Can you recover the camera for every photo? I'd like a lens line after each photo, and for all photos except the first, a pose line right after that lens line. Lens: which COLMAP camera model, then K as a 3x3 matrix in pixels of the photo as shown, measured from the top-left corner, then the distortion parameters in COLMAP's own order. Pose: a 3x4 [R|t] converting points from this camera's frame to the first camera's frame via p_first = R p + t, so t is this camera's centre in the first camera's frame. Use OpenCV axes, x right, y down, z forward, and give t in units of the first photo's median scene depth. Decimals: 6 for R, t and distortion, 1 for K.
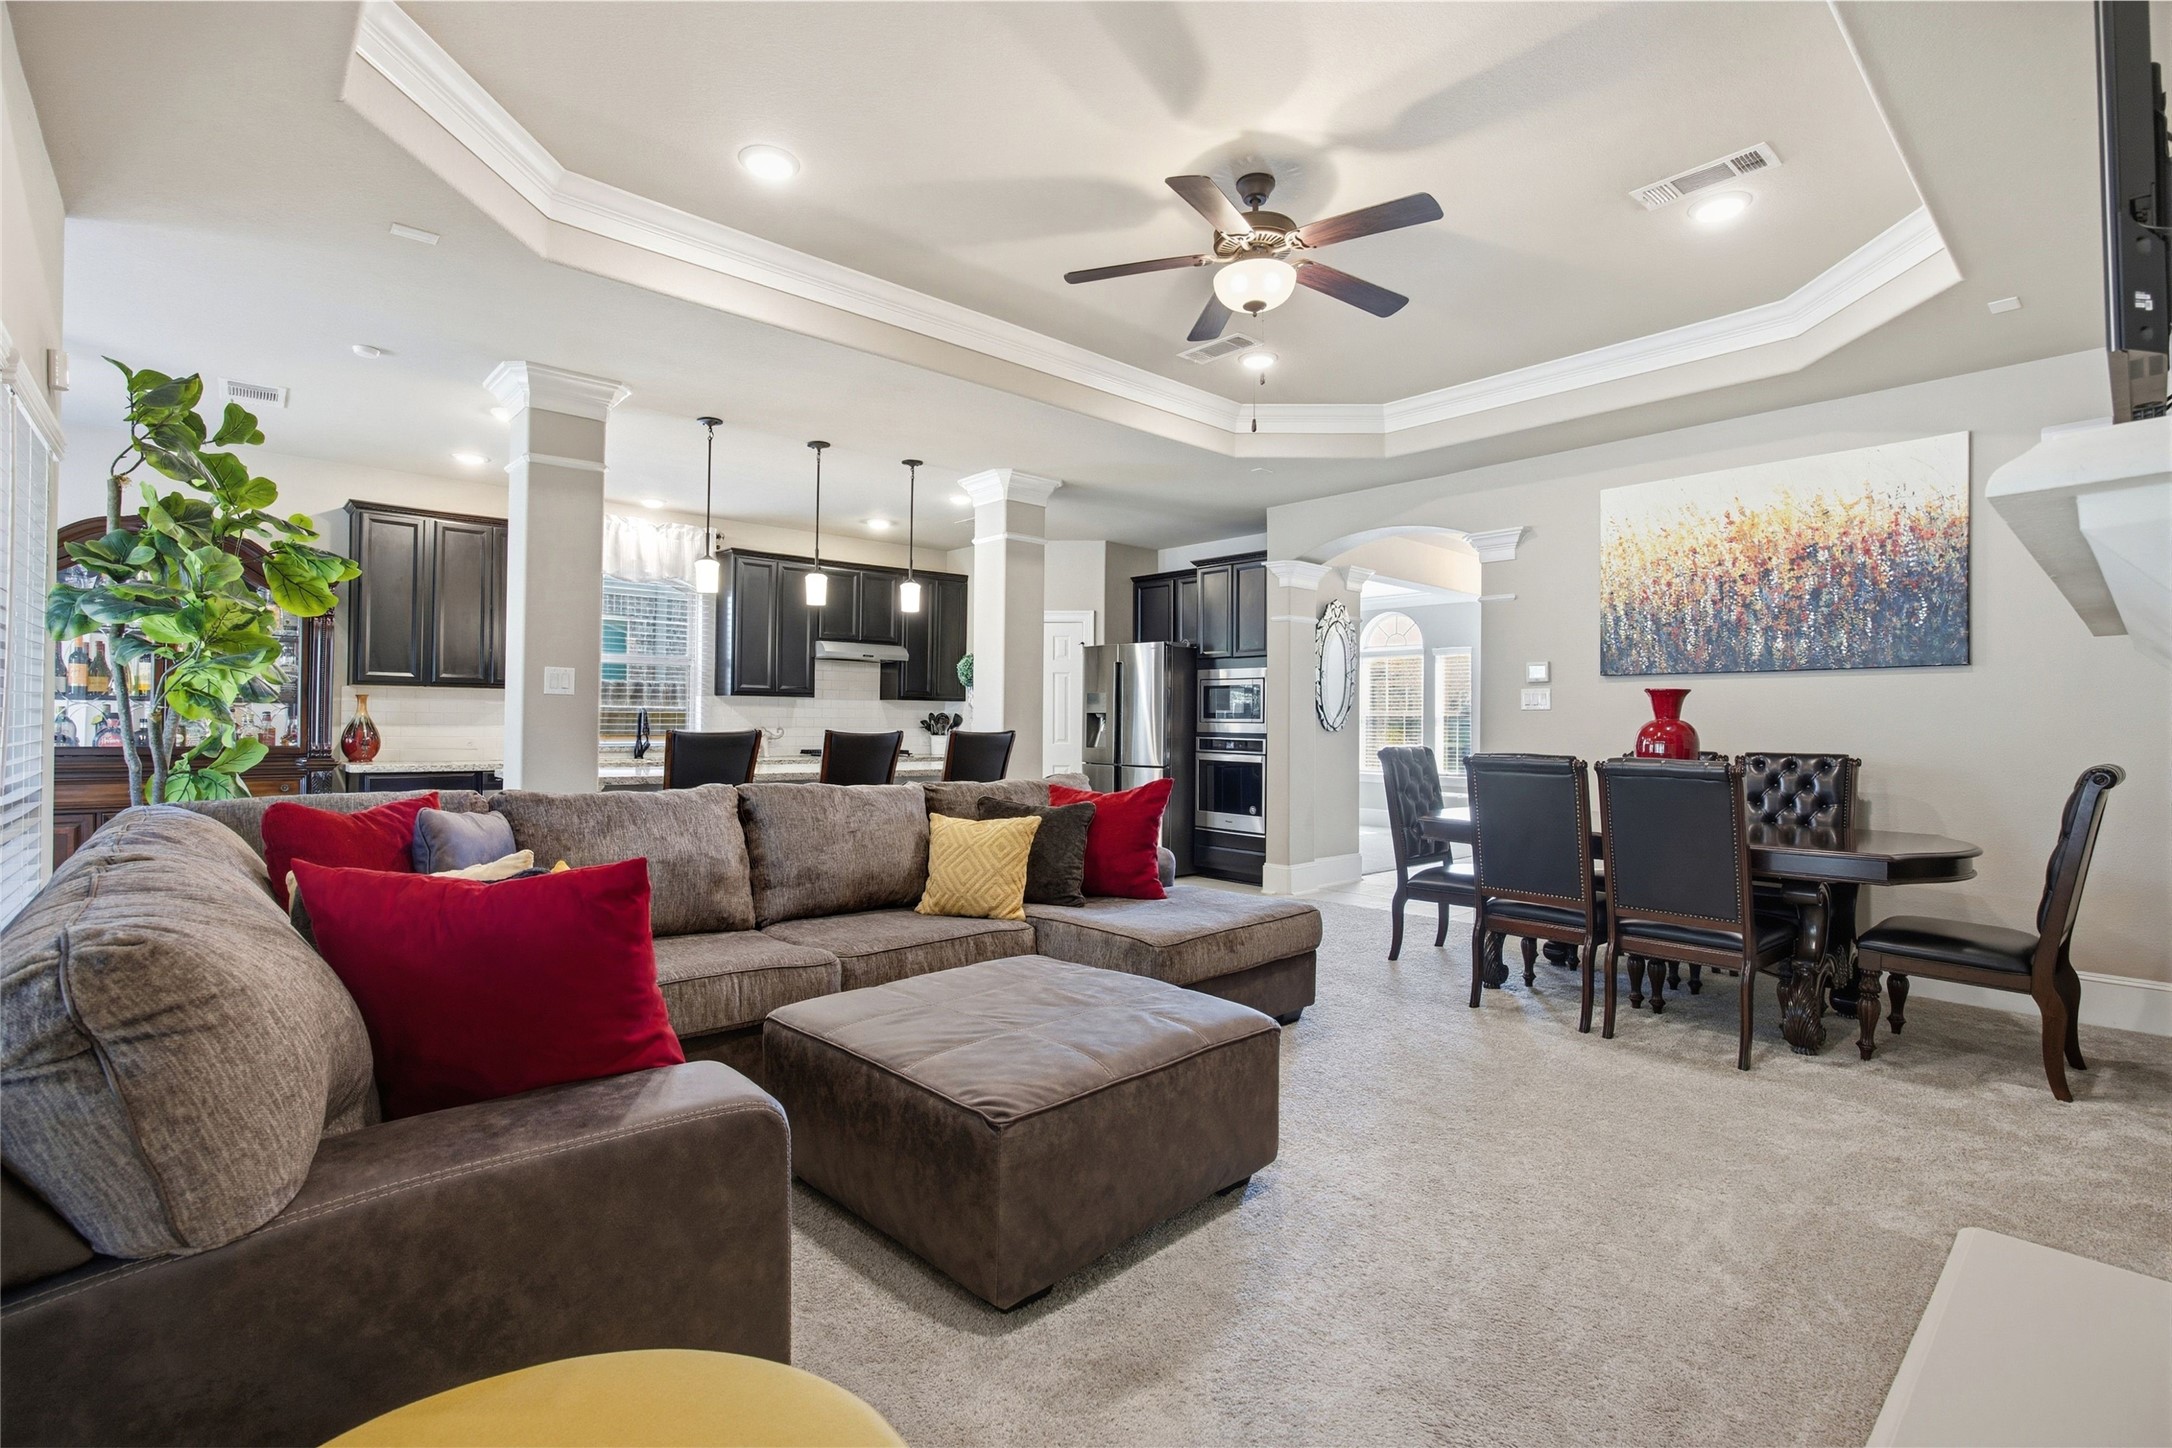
lens RADIAL K [[1006.8, 0, 1066.3], [0, 1006.8, 720.7], [0, 0, 1]] dist [-0.002002, -0.000037]
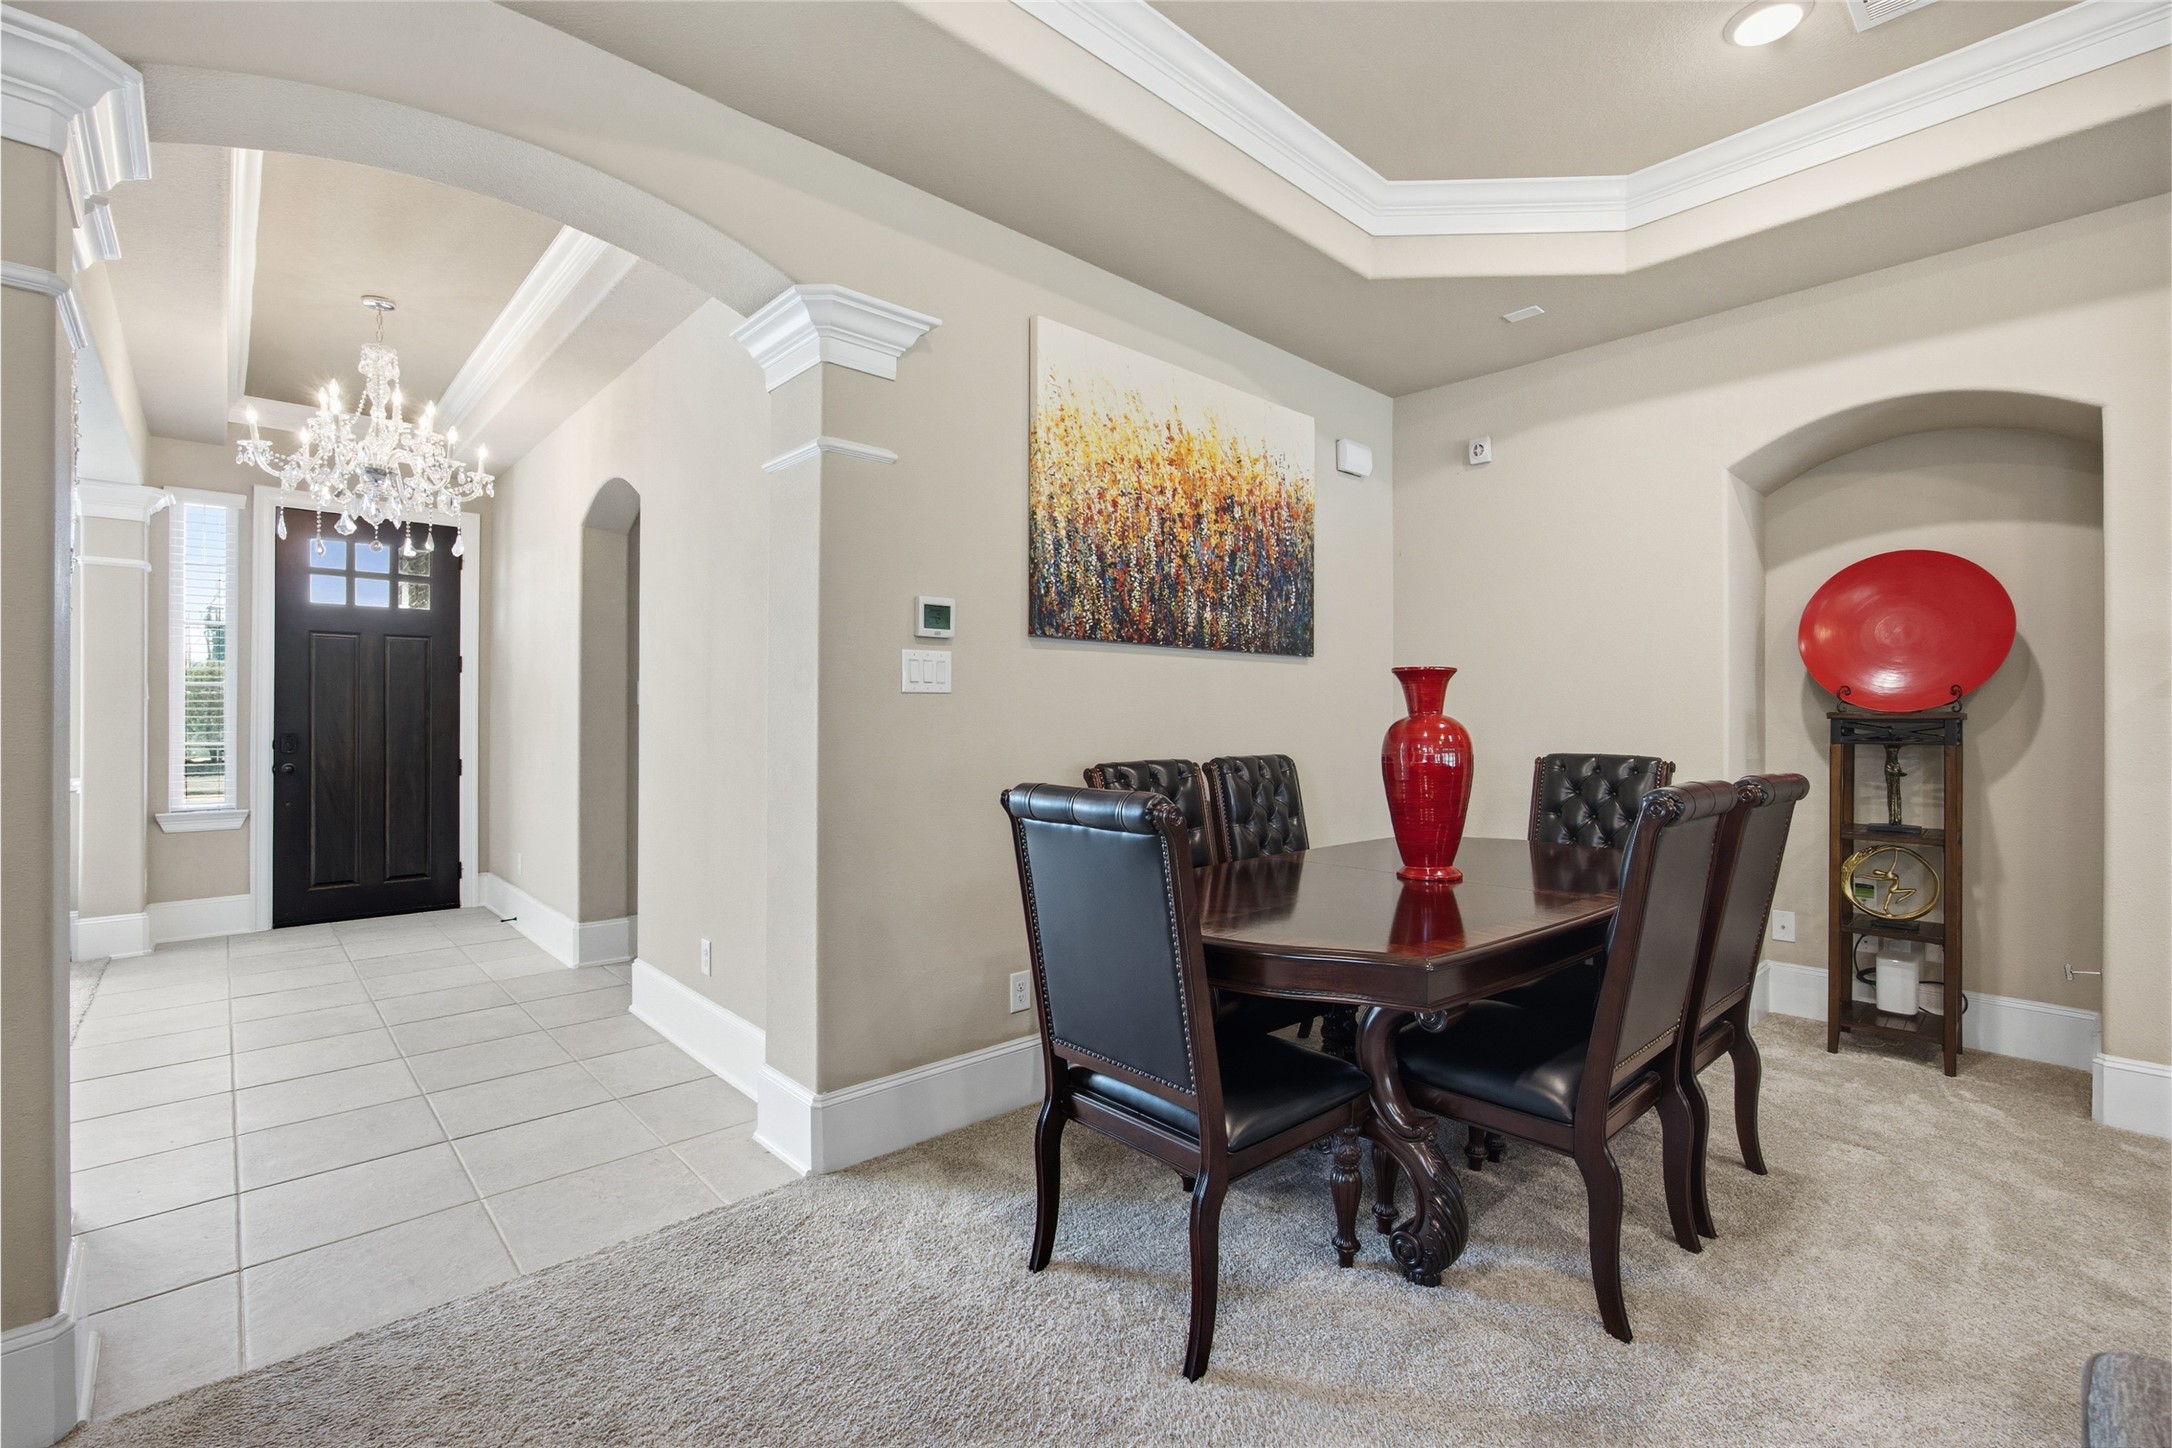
lens RADIAL K [[936.9, 0, 1081.4], [0, 936.9, 712.5], [0, 0, 1]] dist [-0.013740, 0.005193]
pose [[-0.033515, -0.002754, 0.999434, -0.007753], [-0.003456, 0.999991, 0.002640, -0.002080], [-0.999432, -0.003365, -0.033524, 1.105700]]
